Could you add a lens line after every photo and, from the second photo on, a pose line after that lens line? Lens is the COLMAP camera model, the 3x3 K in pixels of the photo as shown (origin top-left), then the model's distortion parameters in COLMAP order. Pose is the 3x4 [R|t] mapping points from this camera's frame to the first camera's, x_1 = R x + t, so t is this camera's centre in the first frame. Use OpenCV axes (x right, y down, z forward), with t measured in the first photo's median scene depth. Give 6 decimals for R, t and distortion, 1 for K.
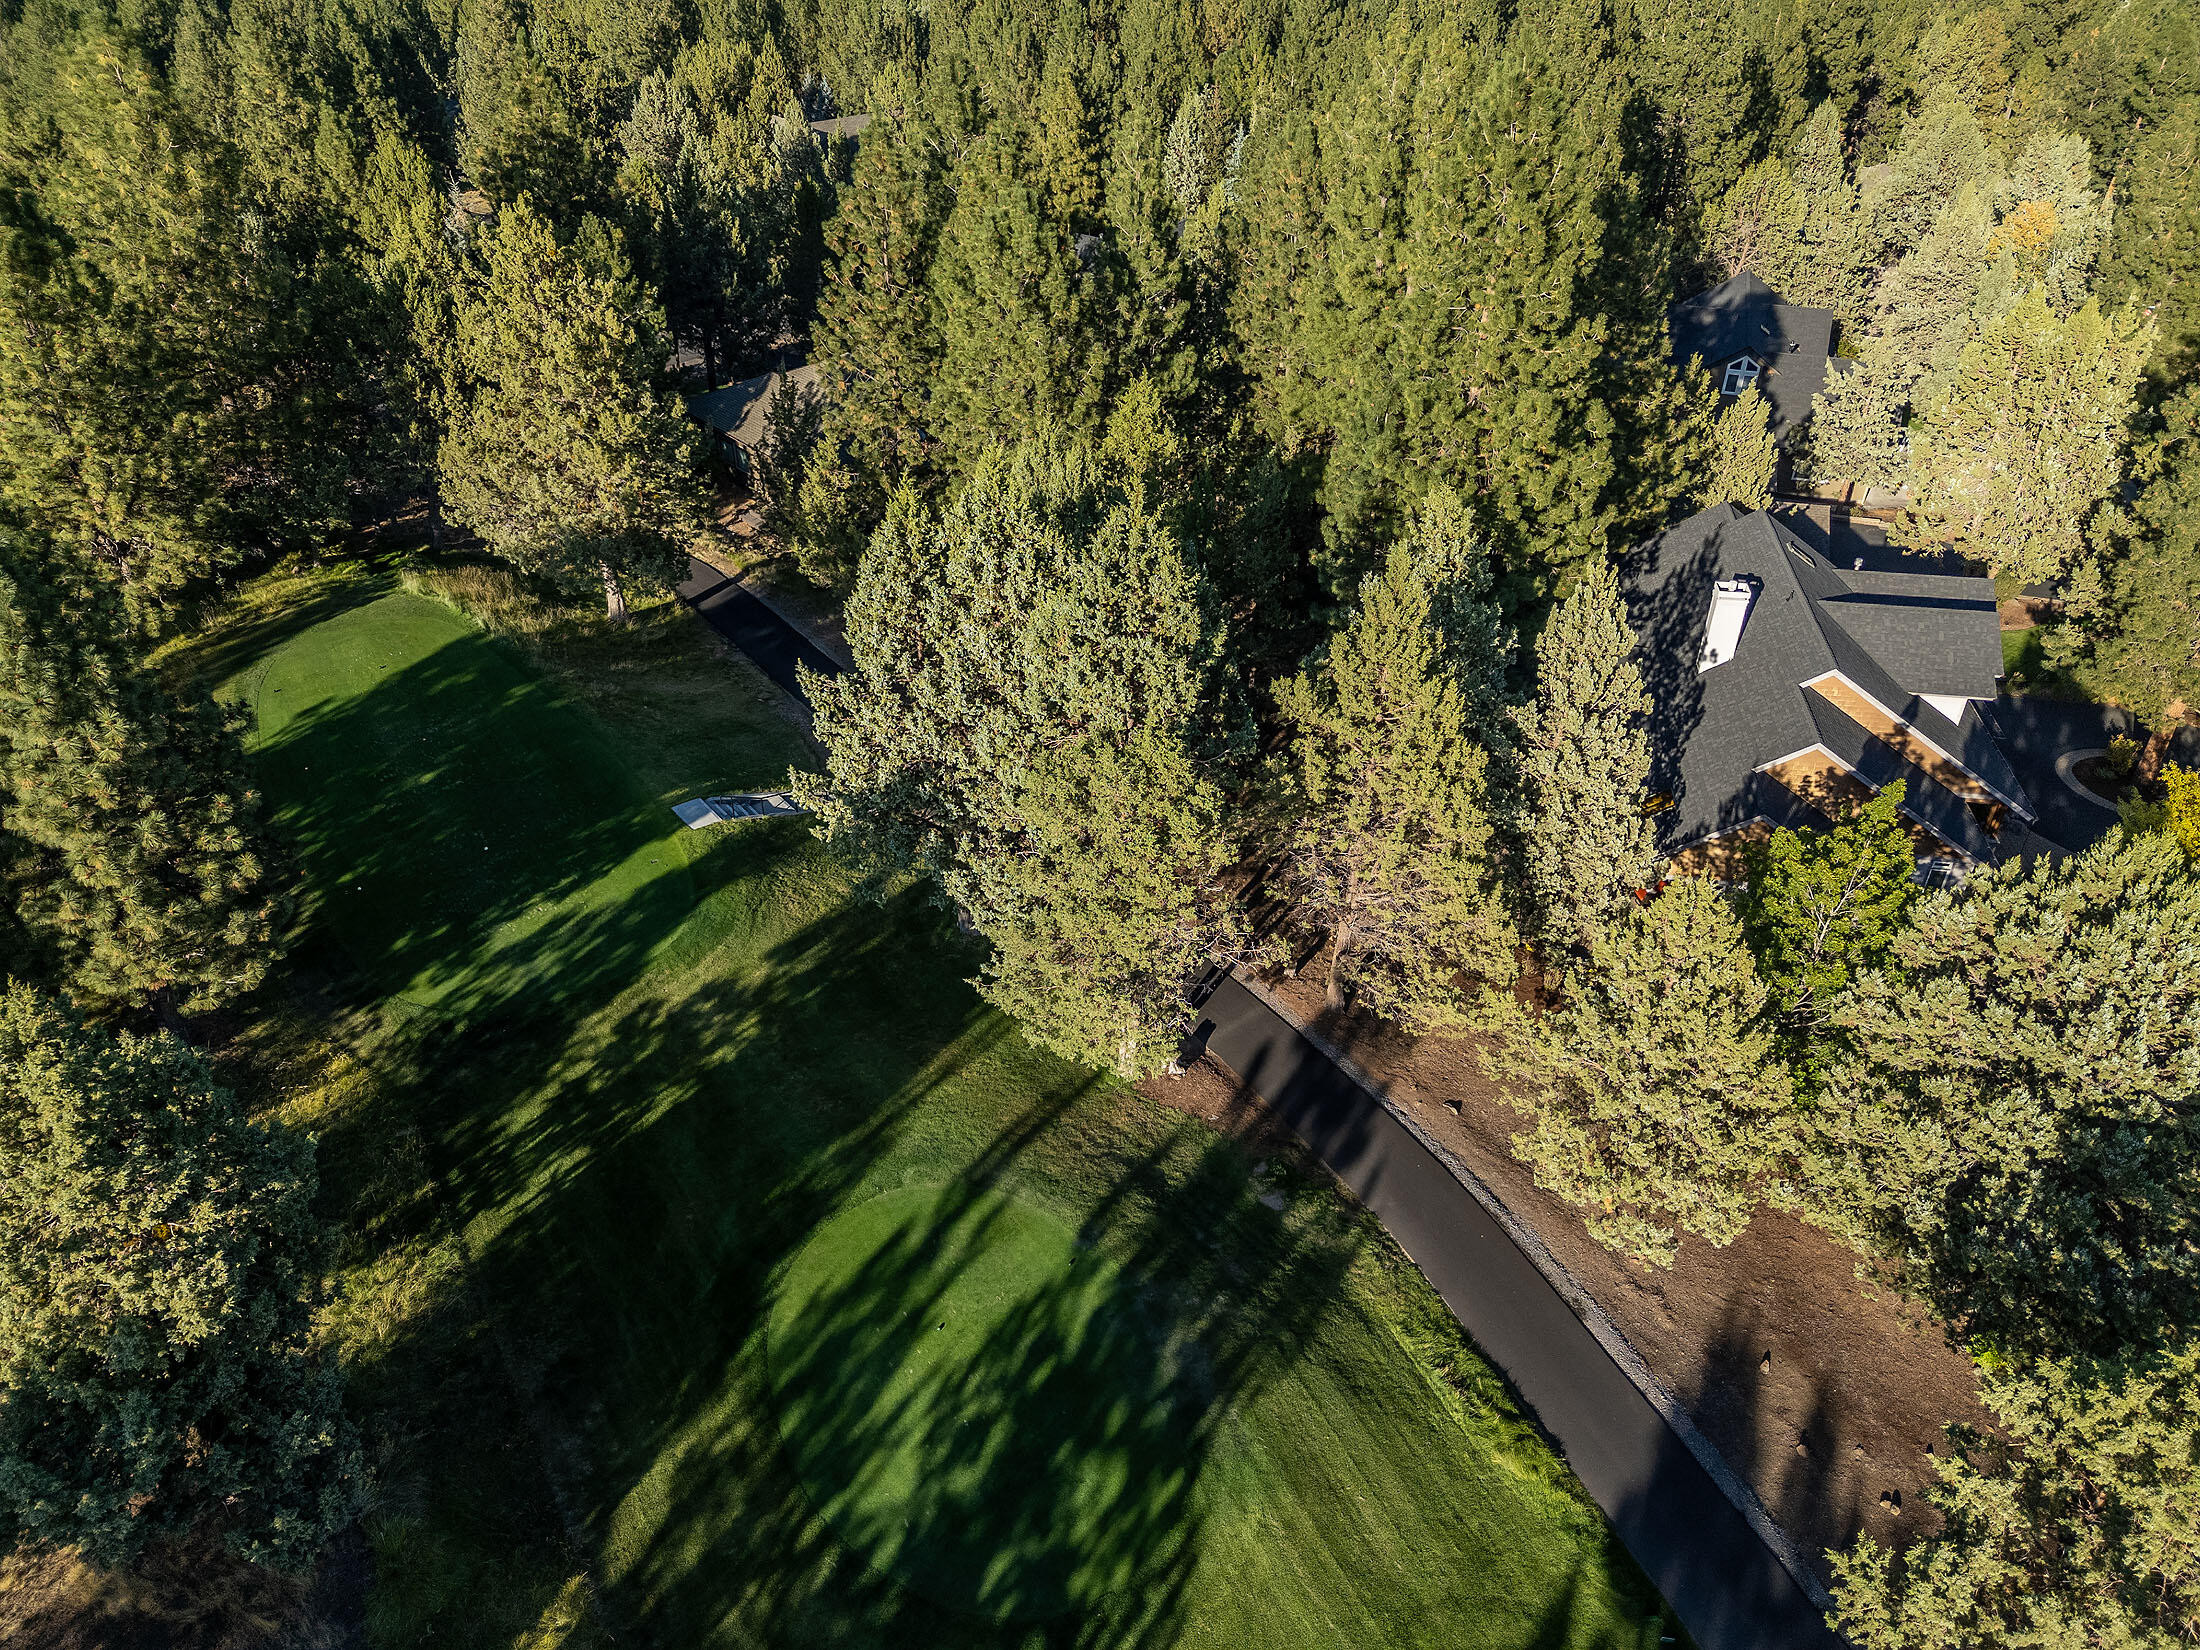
lens RADIAL K [[1642.6, 0, 1095.7], [0, 1642.6, 817.4], [0, 0, 1]] dist [0.044996, 0.000295]
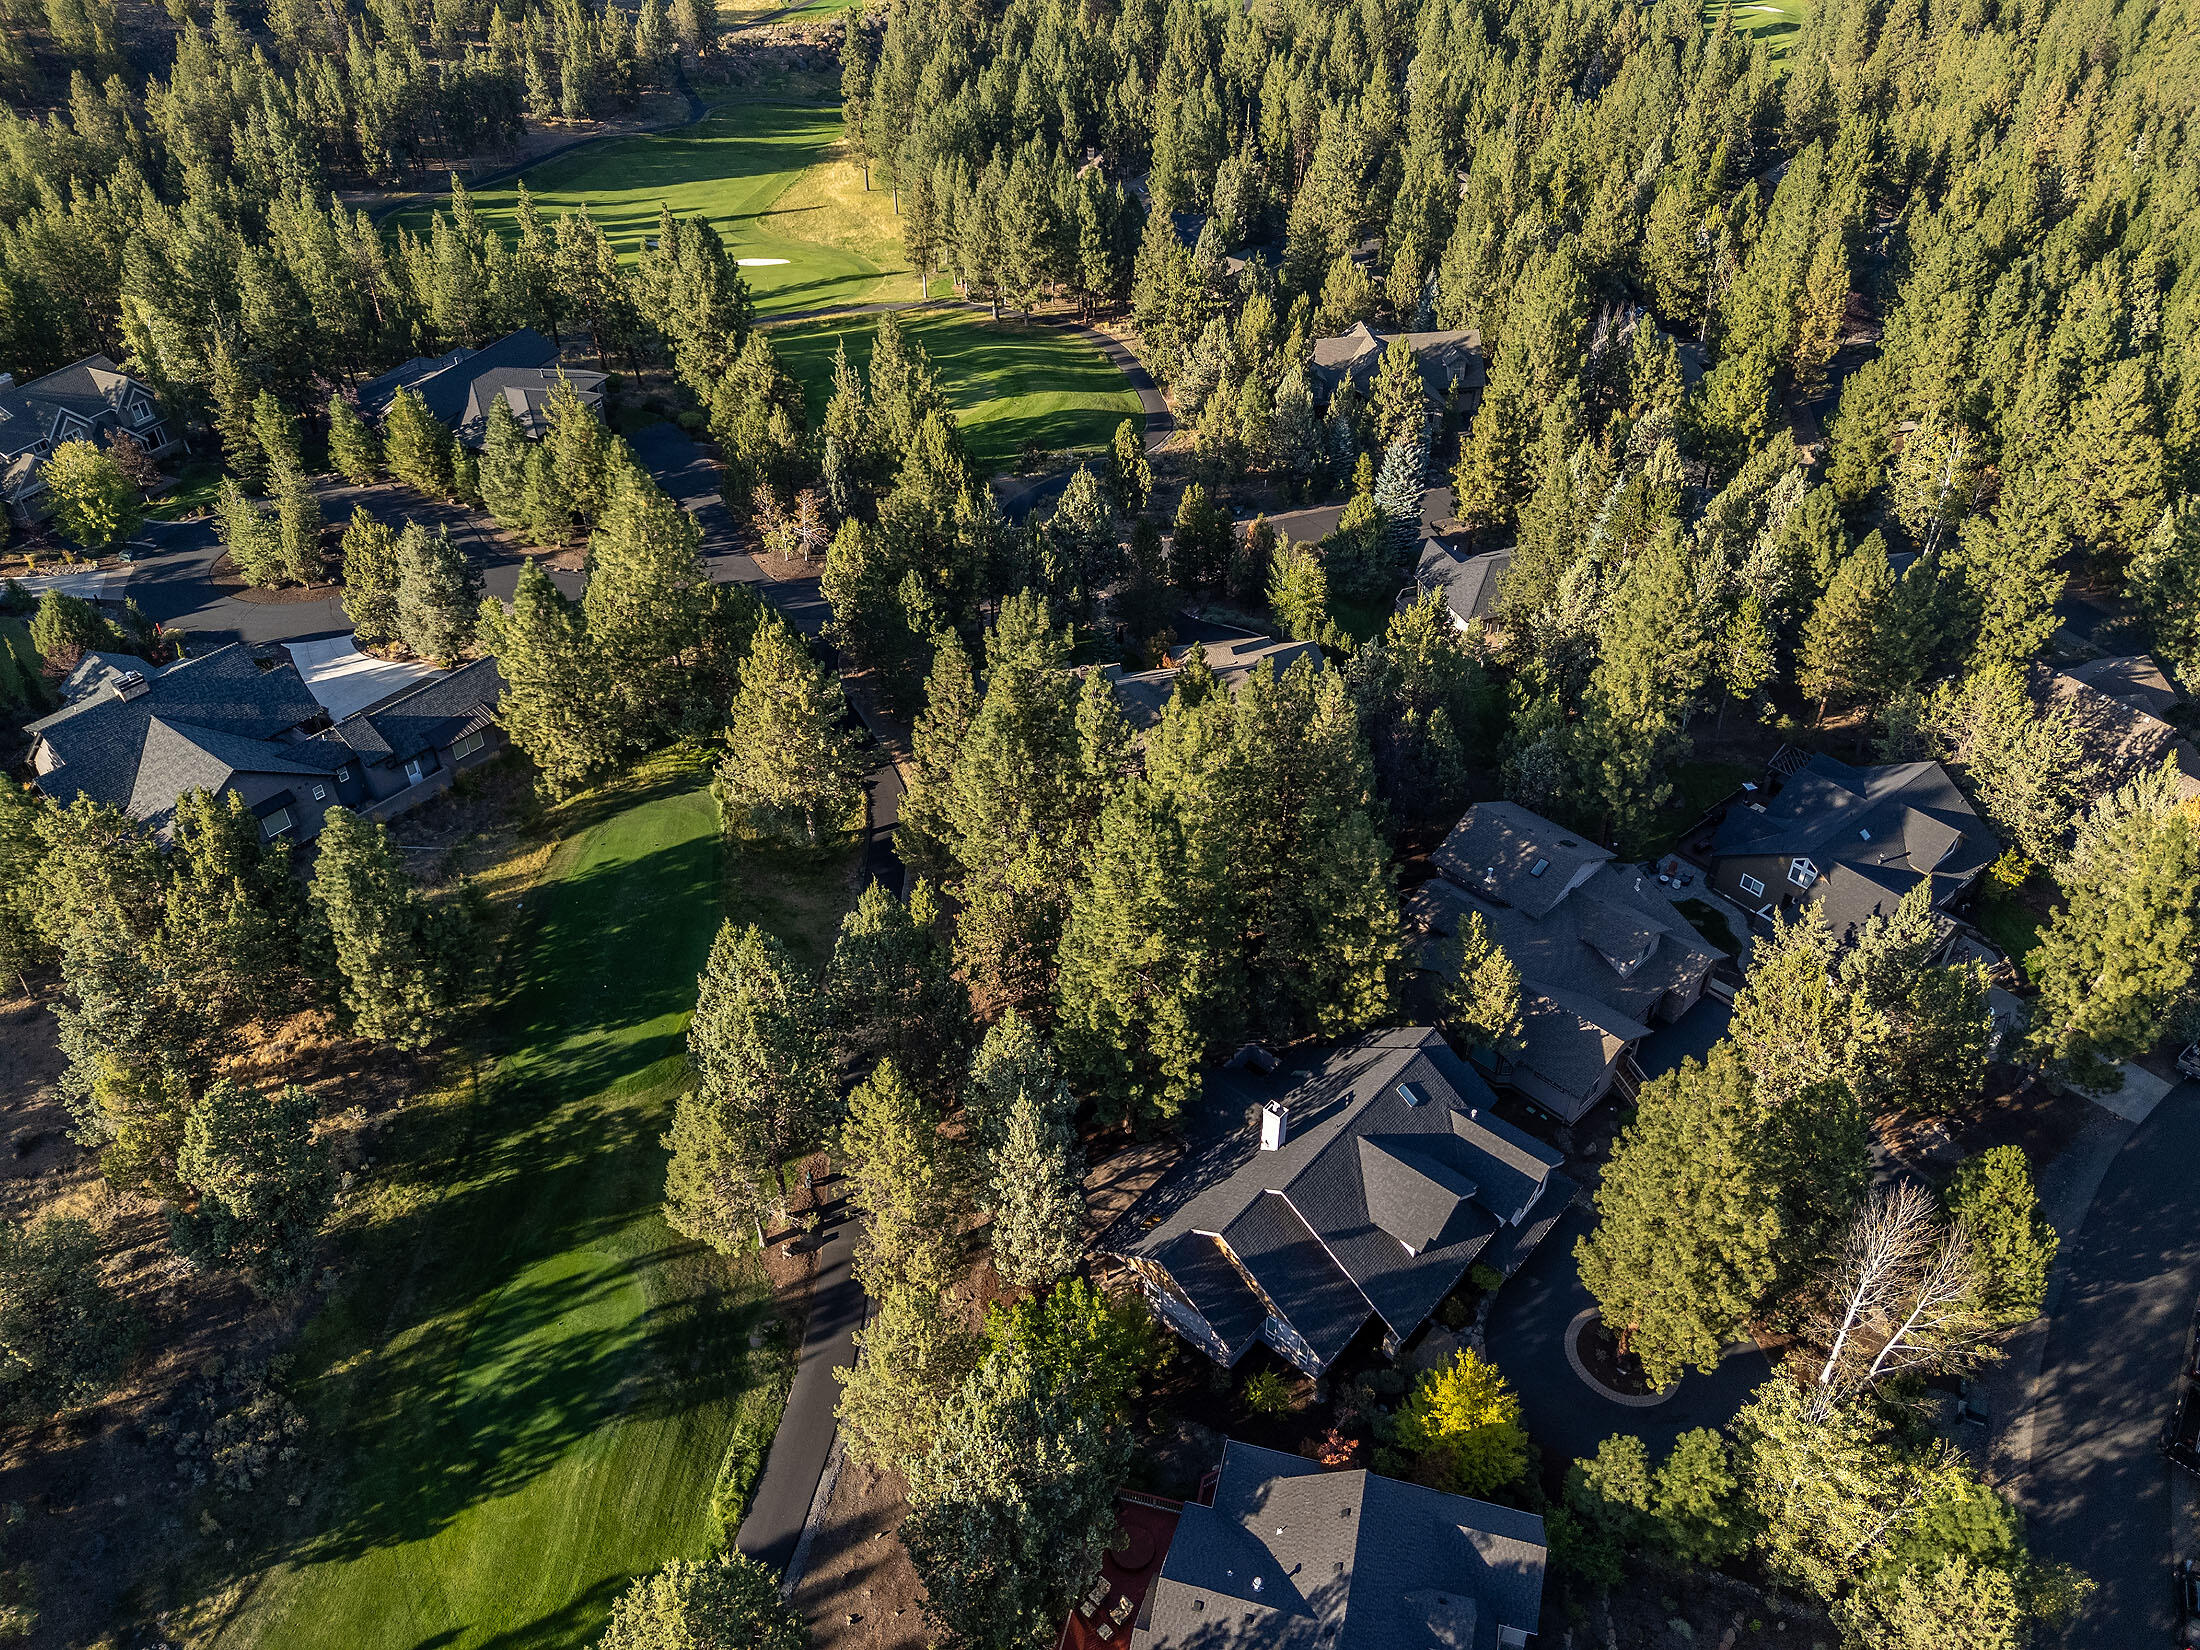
lens RADIAL K [[1642.6, 0, 1100.0], [0, 1642.6, 831.3], [0, 0, 1]] dist [0.044996, 0.000295]
pose [[0.837202, 0.329282, -0.436652, 1.186586], [-0.293914, 0.944223, 0.148518, -0.802696], [0.461201, 0.003998, 0.887286, -0.591881]]
